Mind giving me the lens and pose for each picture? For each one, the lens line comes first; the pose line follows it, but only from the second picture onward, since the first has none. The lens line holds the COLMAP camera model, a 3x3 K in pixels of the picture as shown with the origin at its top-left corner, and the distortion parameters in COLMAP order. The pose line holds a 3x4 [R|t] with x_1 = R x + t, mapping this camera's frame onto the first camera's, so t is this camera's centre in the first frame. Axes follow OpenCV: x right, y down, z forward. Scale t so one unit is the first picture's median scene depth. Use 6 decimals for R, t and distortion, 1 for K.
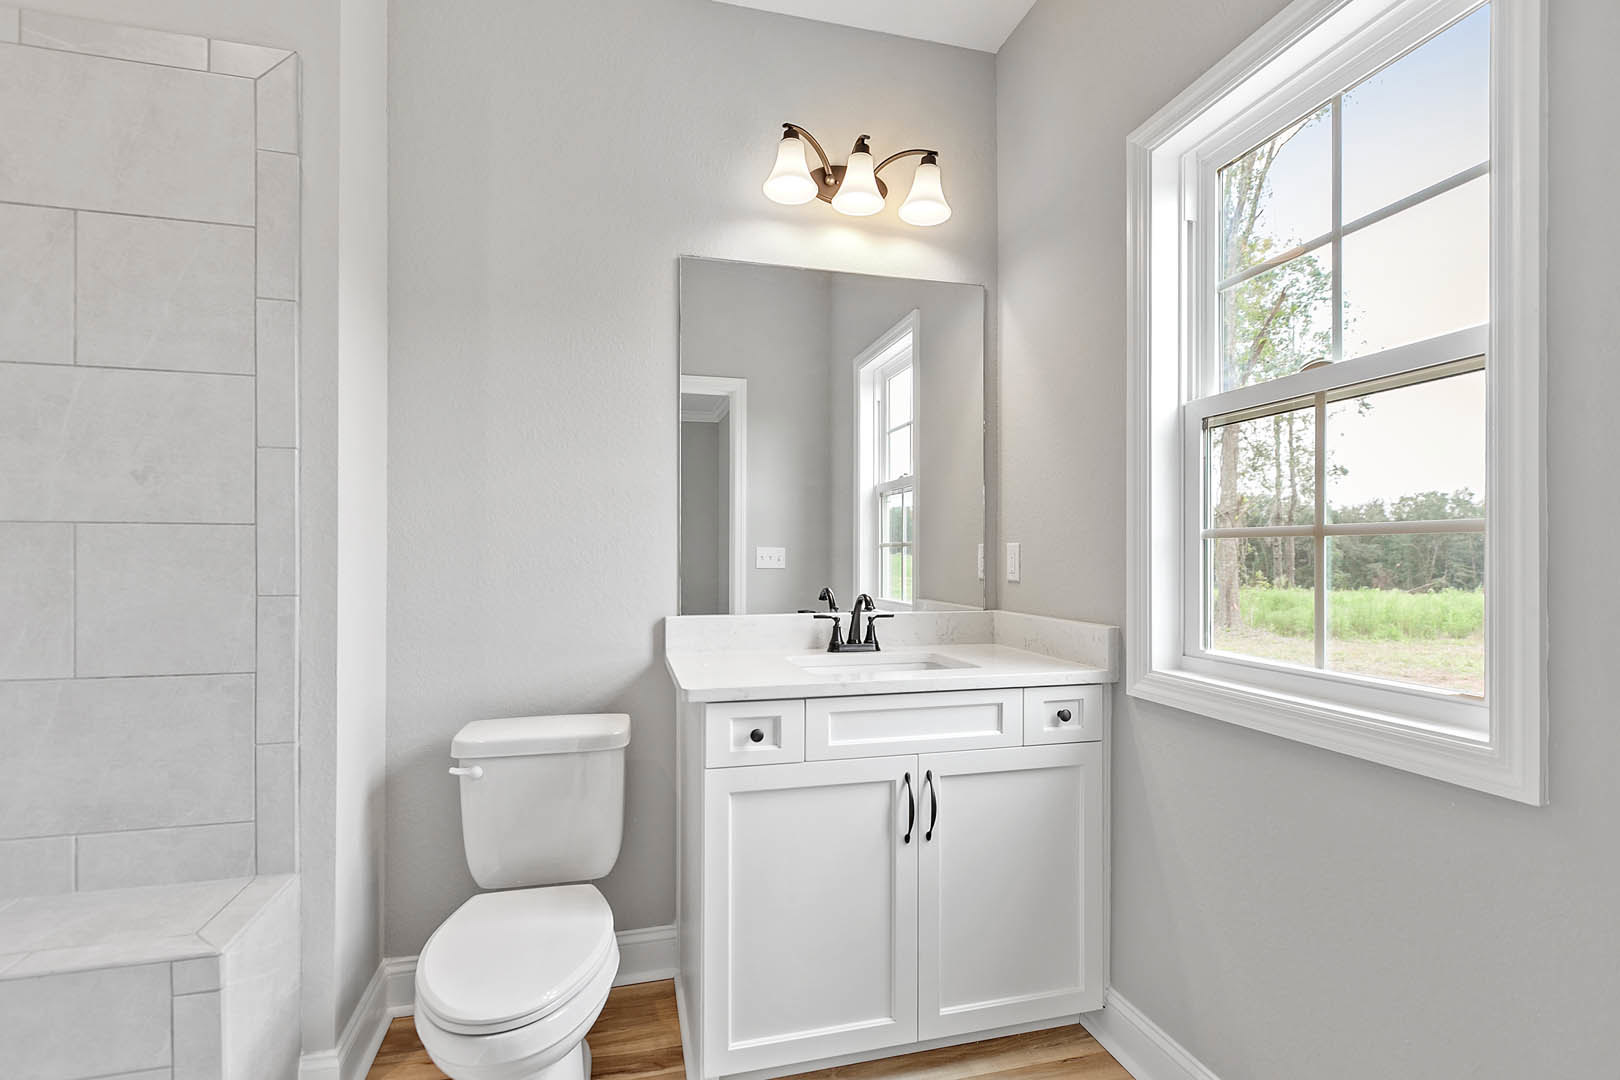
lens RADIAL K [[718.4, 0, 806.2], [0, 718.4, 542.0], [0, 0, 1]] dist [0.000198, -0.000224]
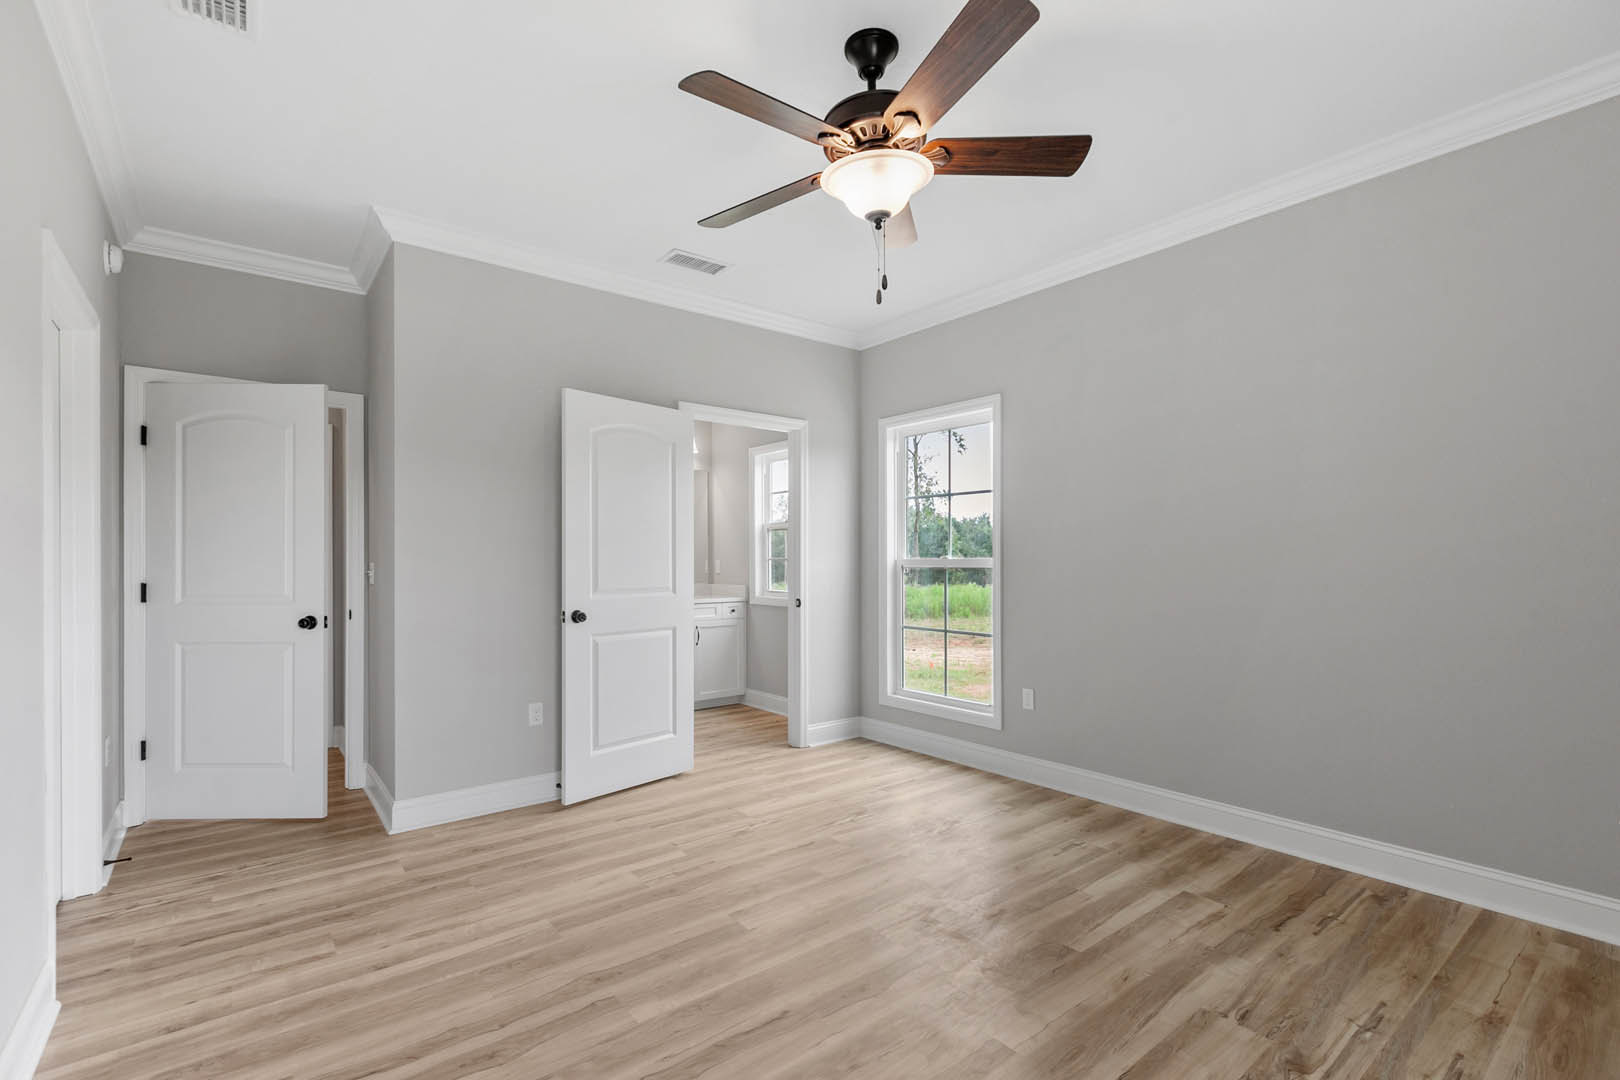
lens RADIAL K [[718.4, 0, 806.2], [0, 718.4, 542.0], [0, 0, 1]] dist [0.000198, -0.000224]
pose [[0.913056, 0.001117, 0.407833, -0.742082], [0.001795, 0.999976, -0.006756, -0.068740], [-0.407830, 0.006901, 0.913032, -2.334696]]
